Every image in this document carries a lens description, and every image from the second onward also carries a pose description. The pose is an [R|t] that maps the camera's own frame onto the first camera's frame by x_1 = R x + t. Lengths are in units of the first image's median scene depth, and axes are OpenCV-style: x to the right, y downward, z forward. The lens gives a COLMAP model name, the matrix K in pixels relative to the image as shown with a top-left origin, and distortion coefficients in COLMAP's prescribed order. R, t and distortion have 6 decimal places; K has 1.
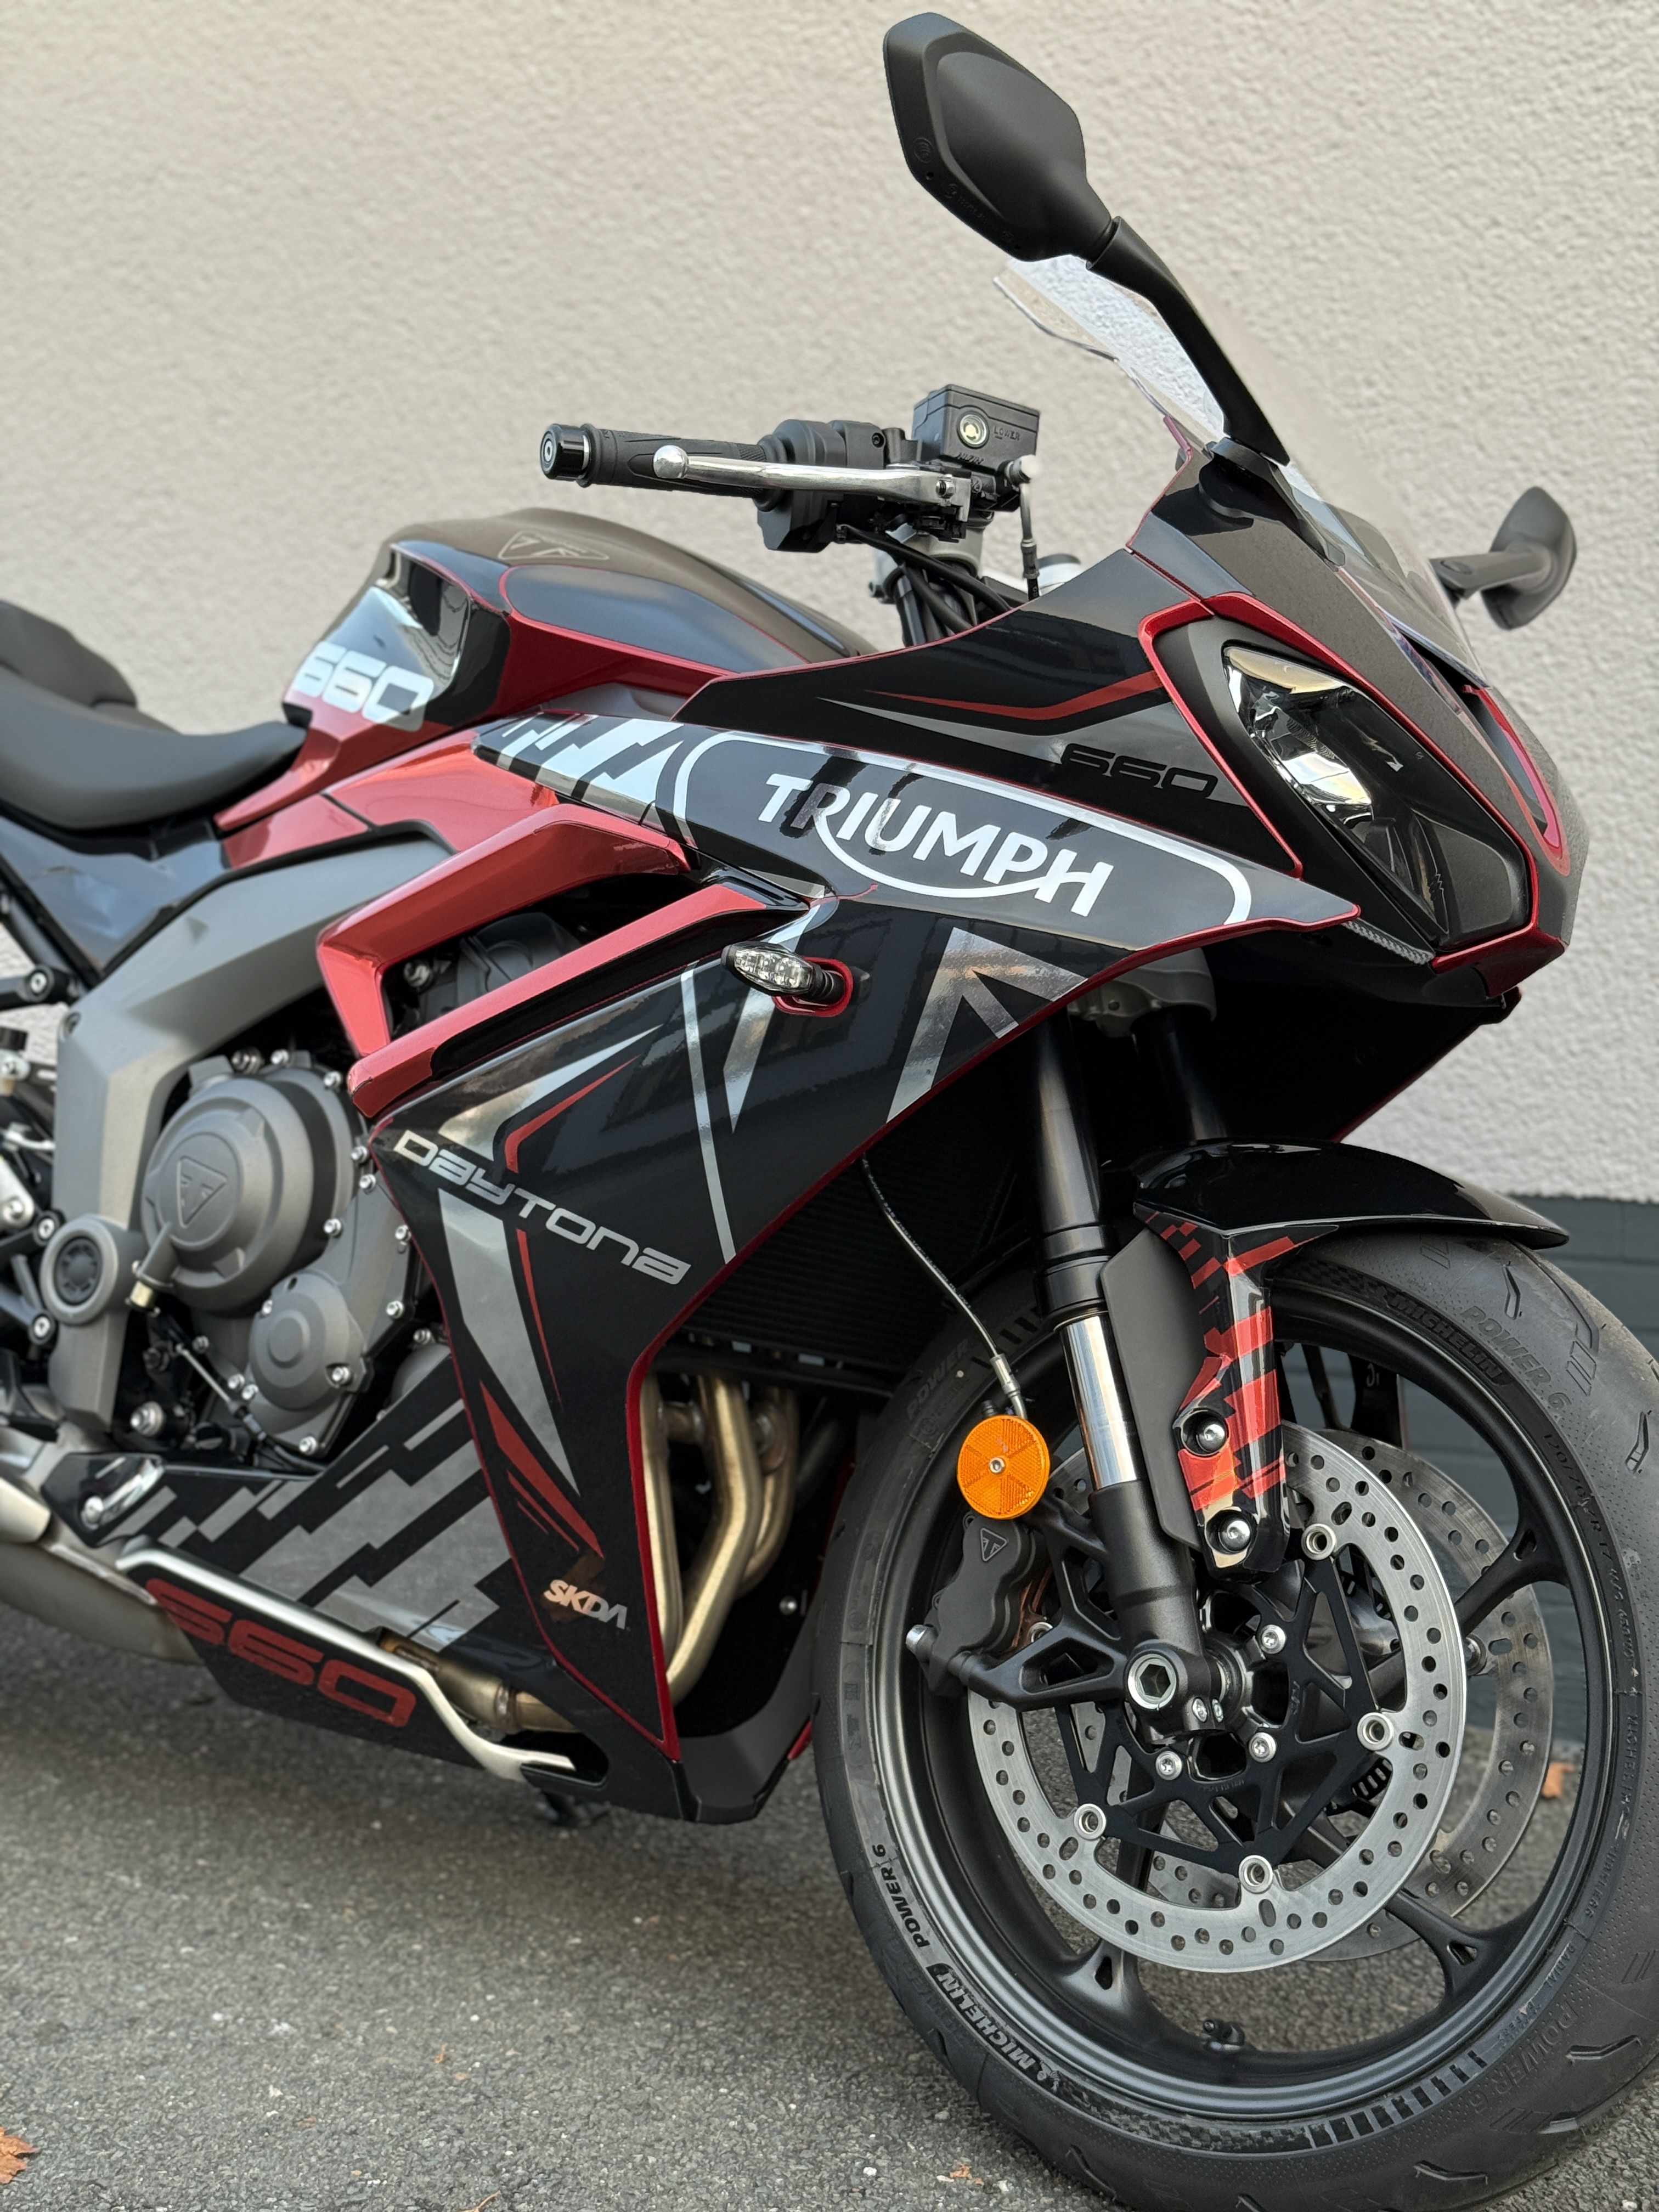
lens RADIAL K [[3095.2, 0, 825.9], [0, 3095.2, 1106.6], [0, 0, 1]] dist [0.109590, 0.000000]
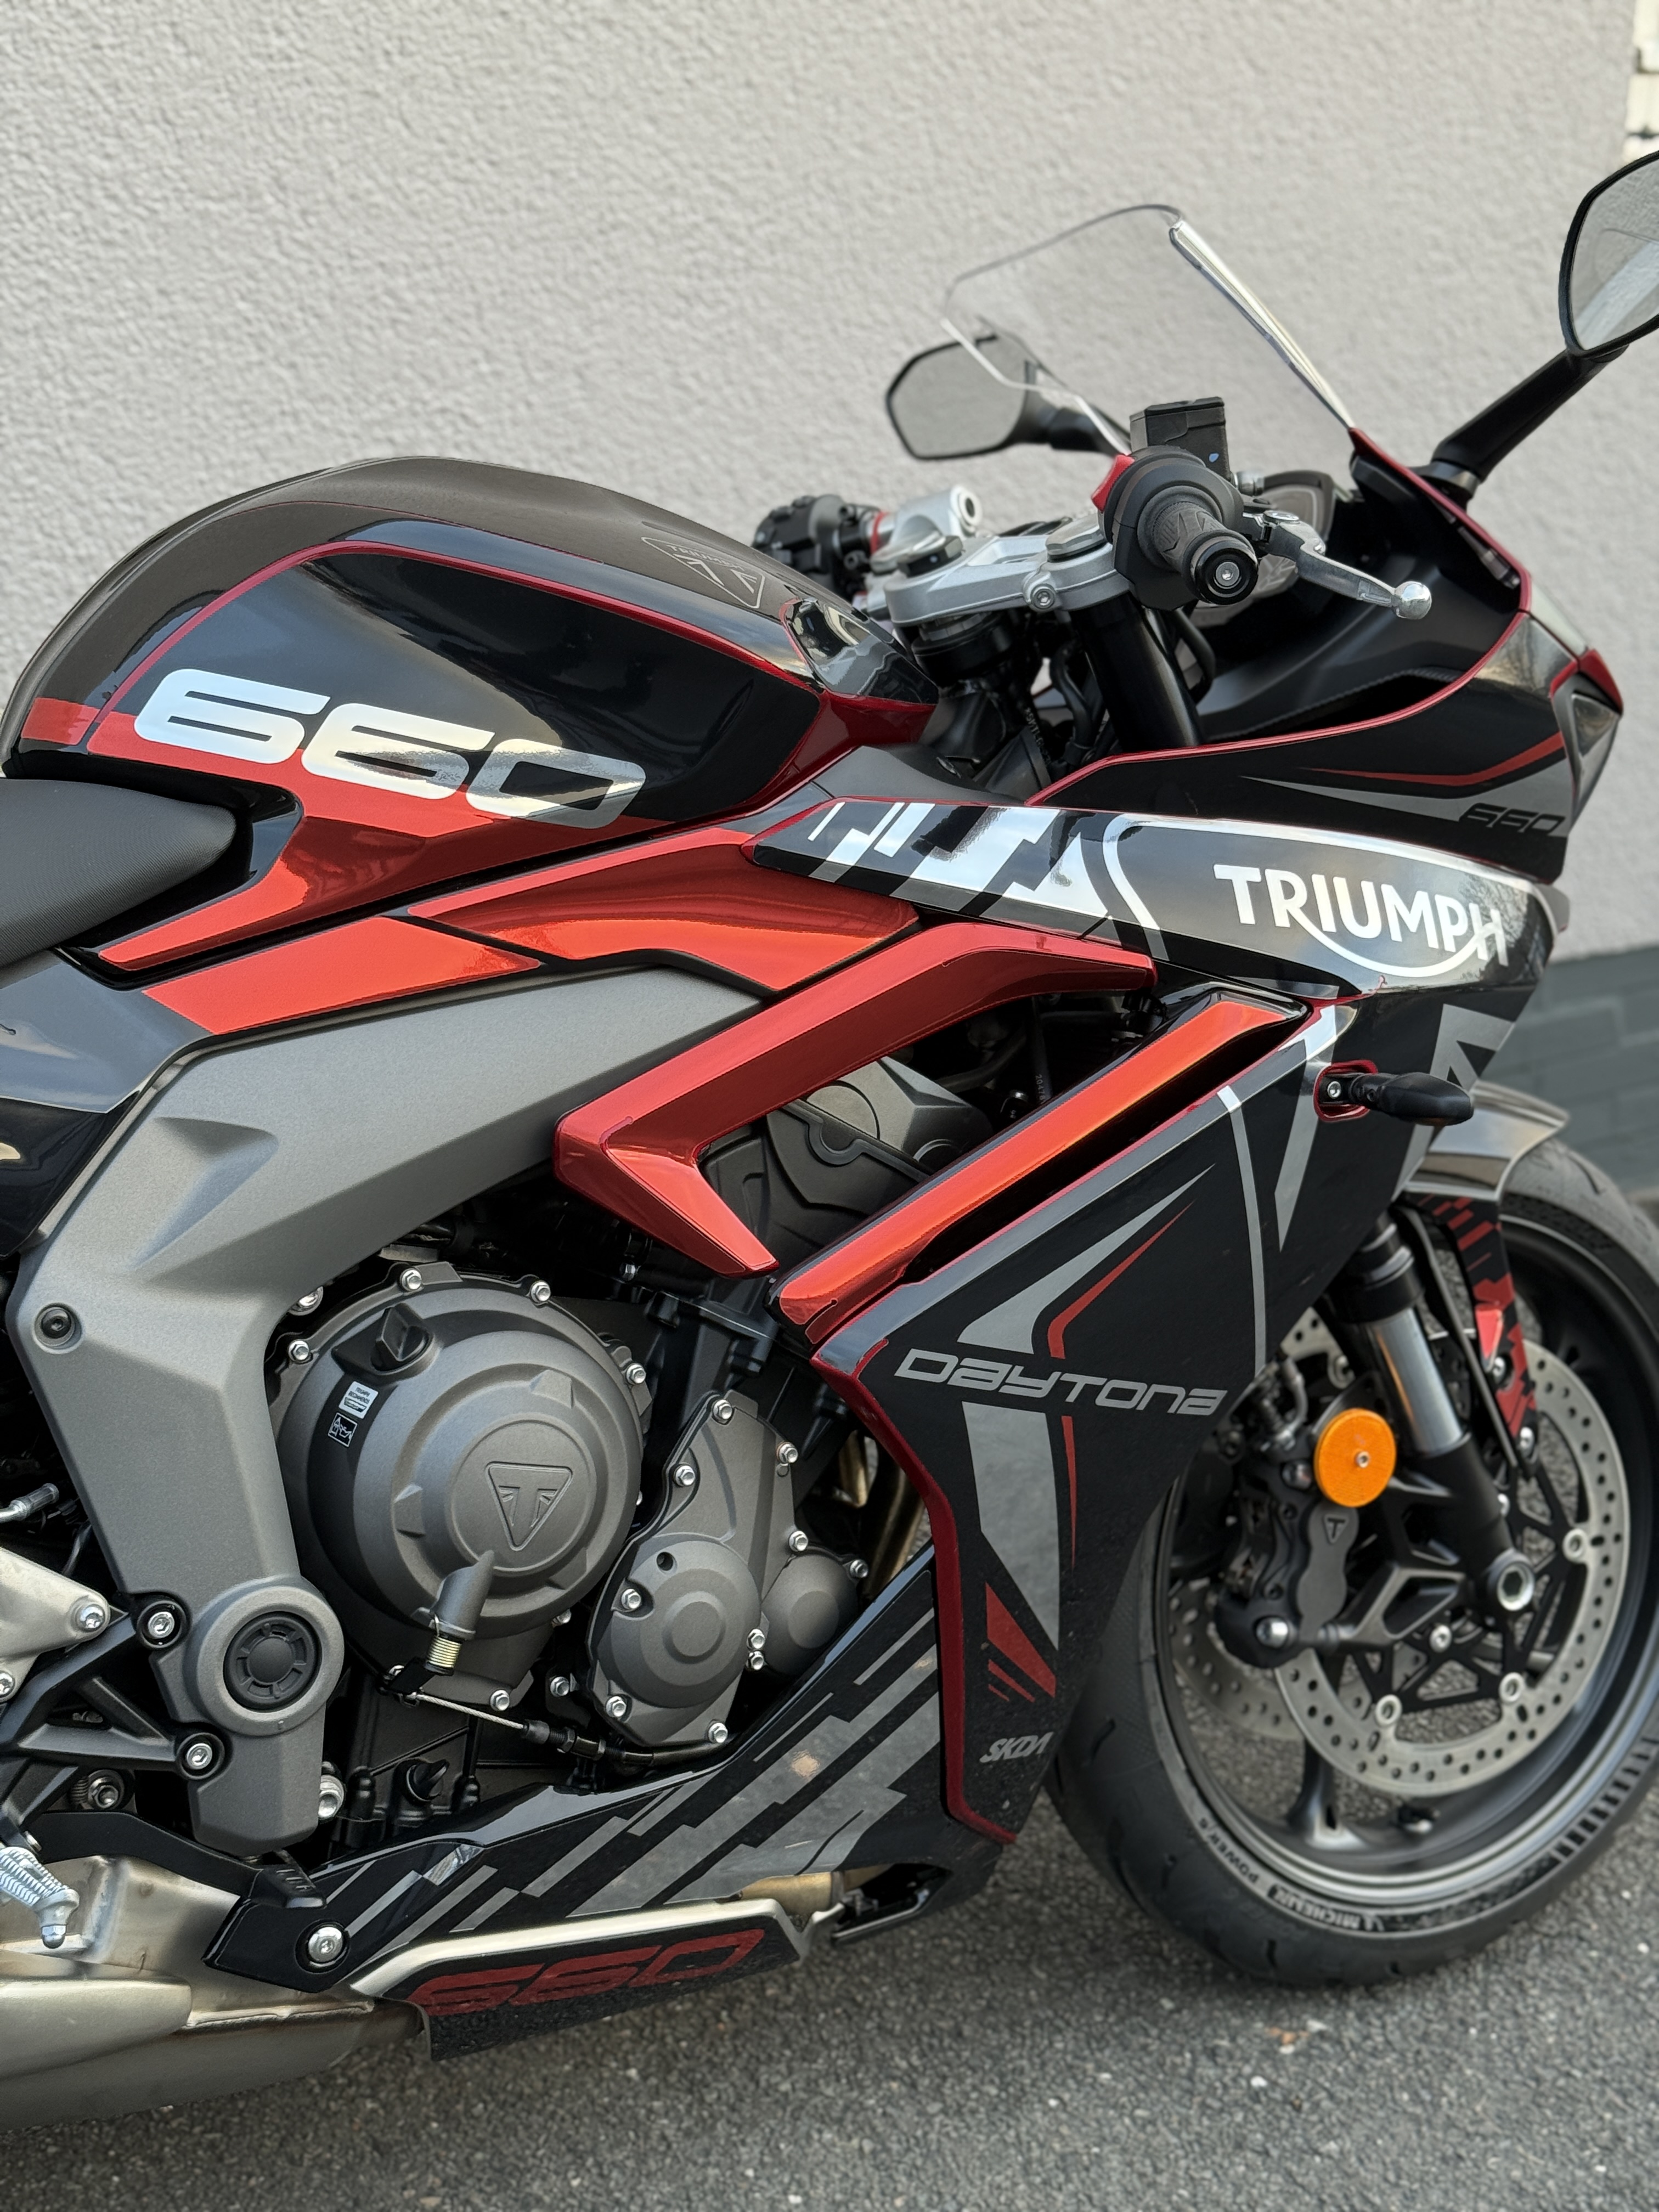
lens RADIAL K [[3095.2, 0, 832.2], [0, 3095.2, 1104.5], [0, 0, 1]] dist [0.109590, 0.000000]
pose [[0.412618, -0.297268, 0.861033, -0.812655], [0.015312, 0.947381, 0.319742, -0.310545], [-0.910776, -0.118747, 0.395458, 0.670361]]
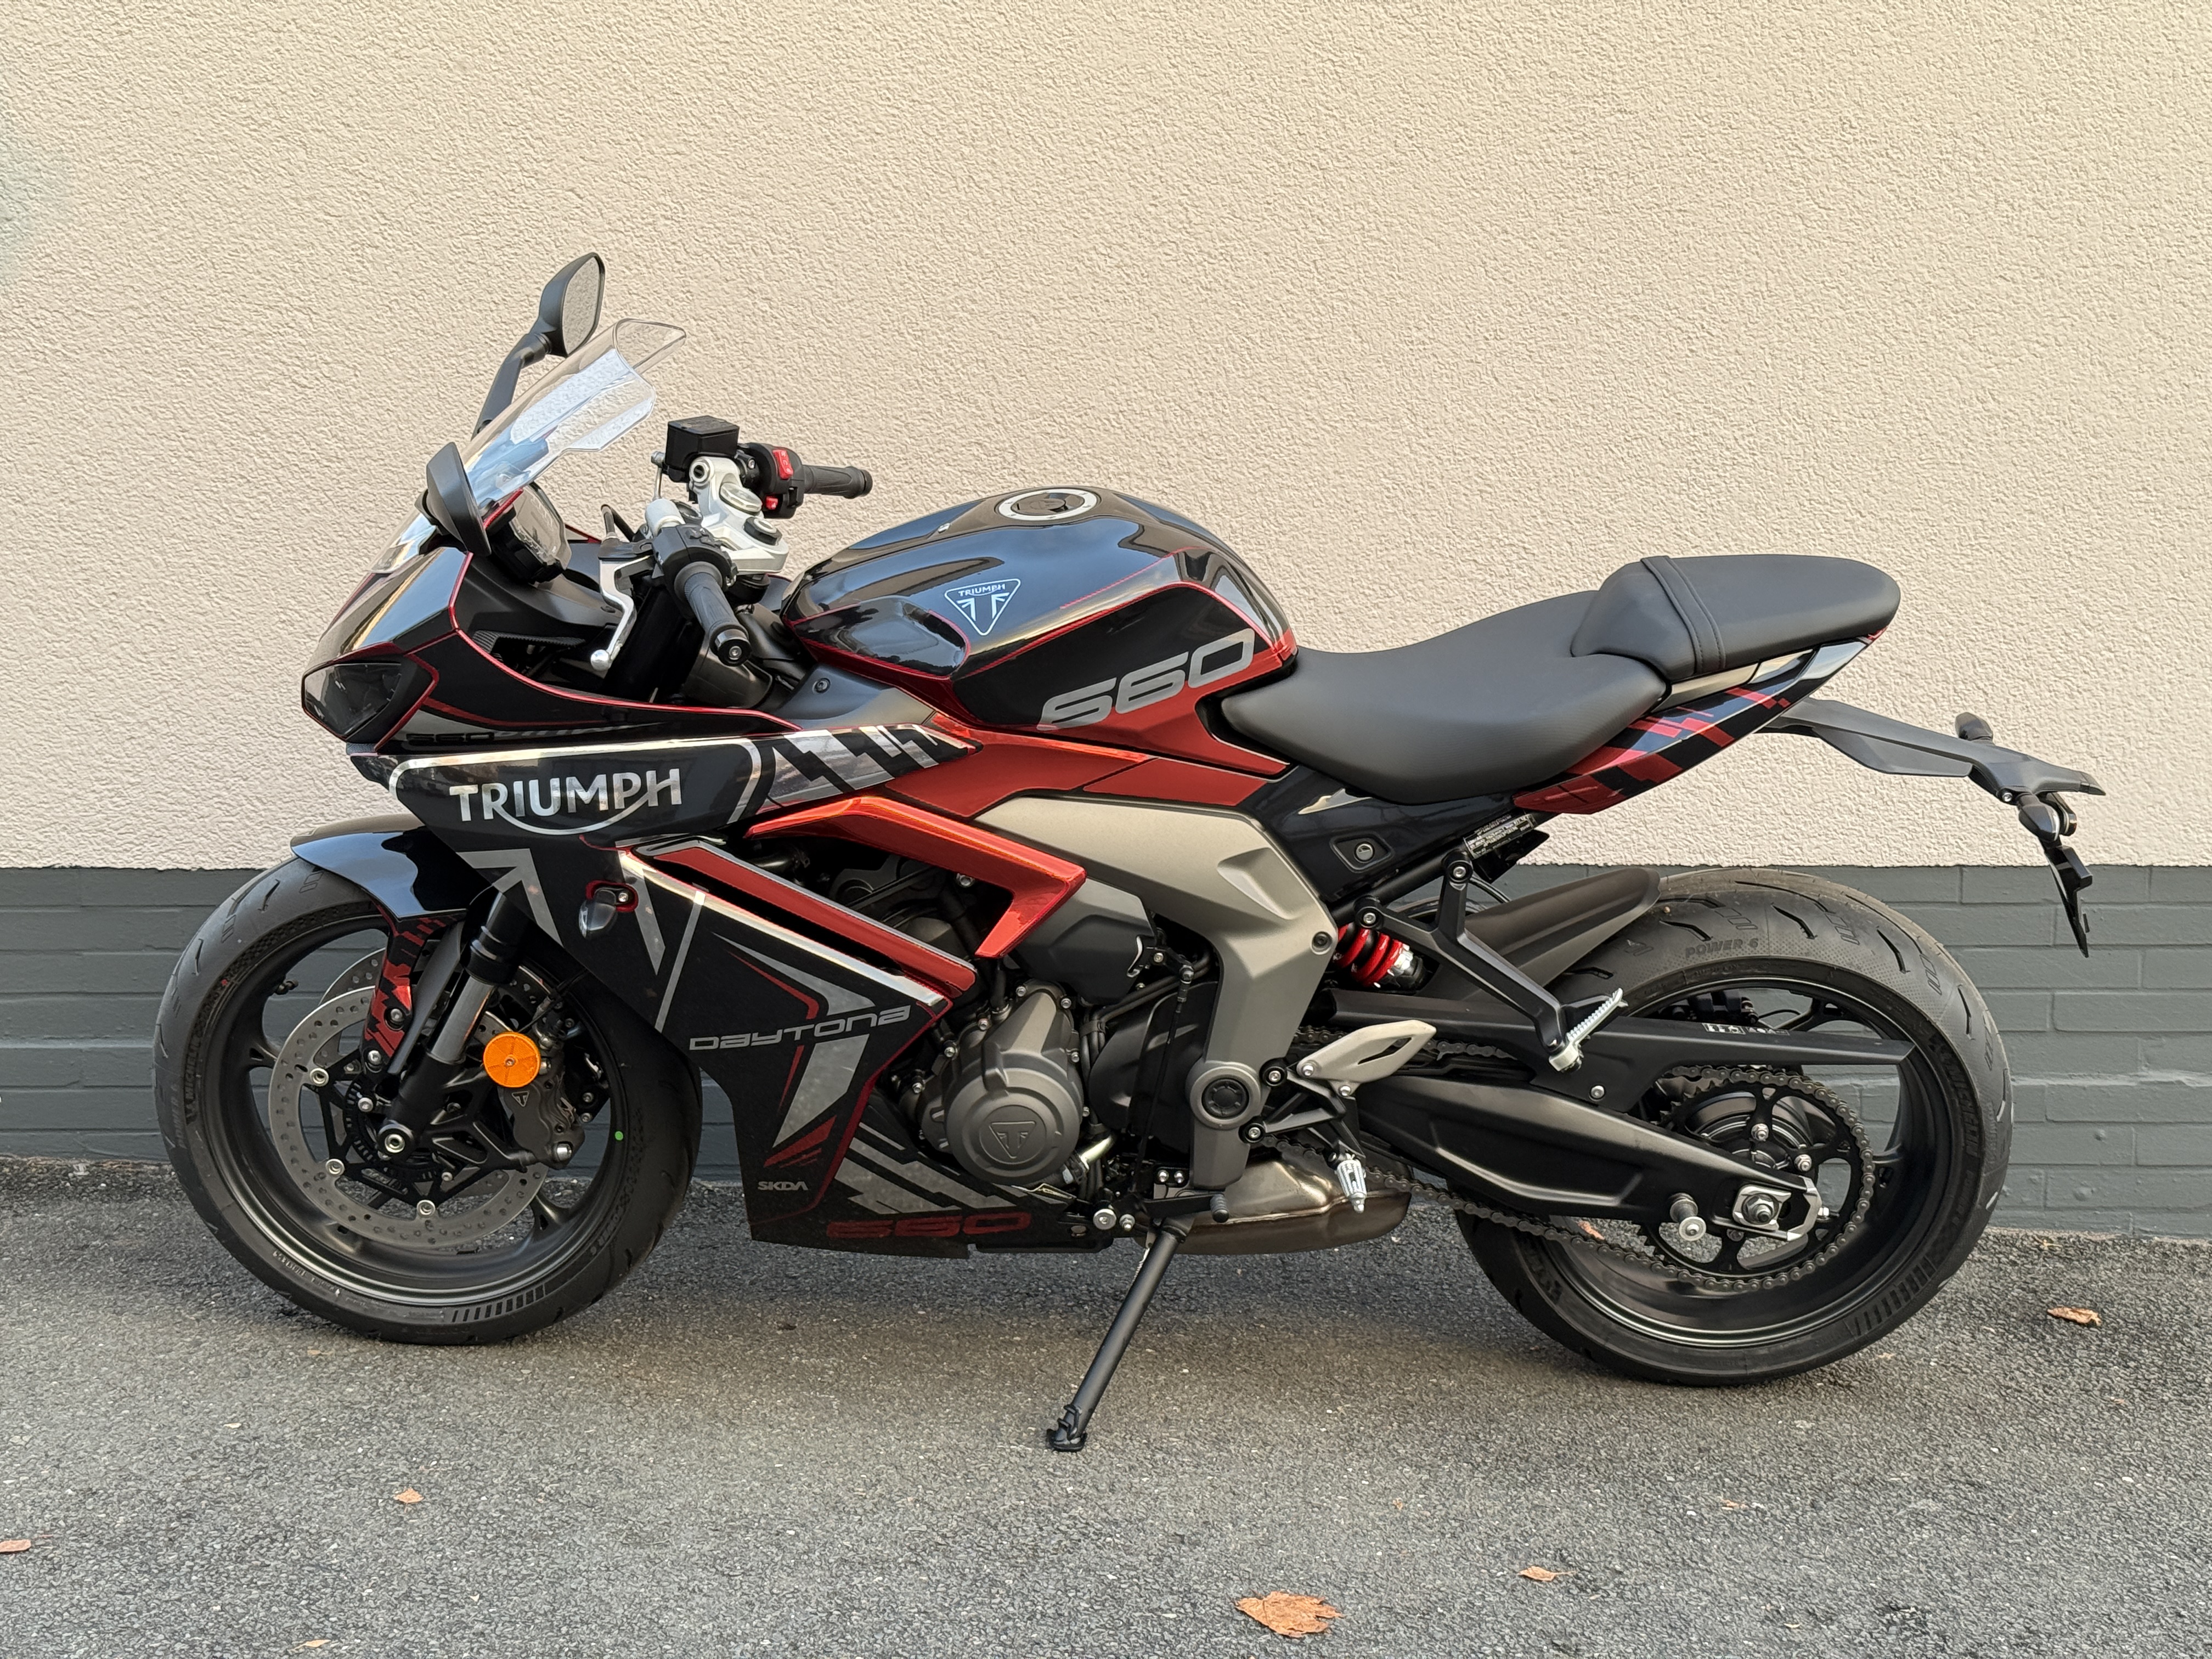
lens RADIAL K [[3095.2, 0, 1092.3], [0, 3095.2, 828.4], [0, 0, 1]] dist [0.109590, 0.000000]
pose [[0.830237, -0.077791, 0.551955, -1.083176], [0.025336, 0.994457, 0.102046, -0.205795], [-0.556834, -0.070738, 0.827606, -0.209035]]
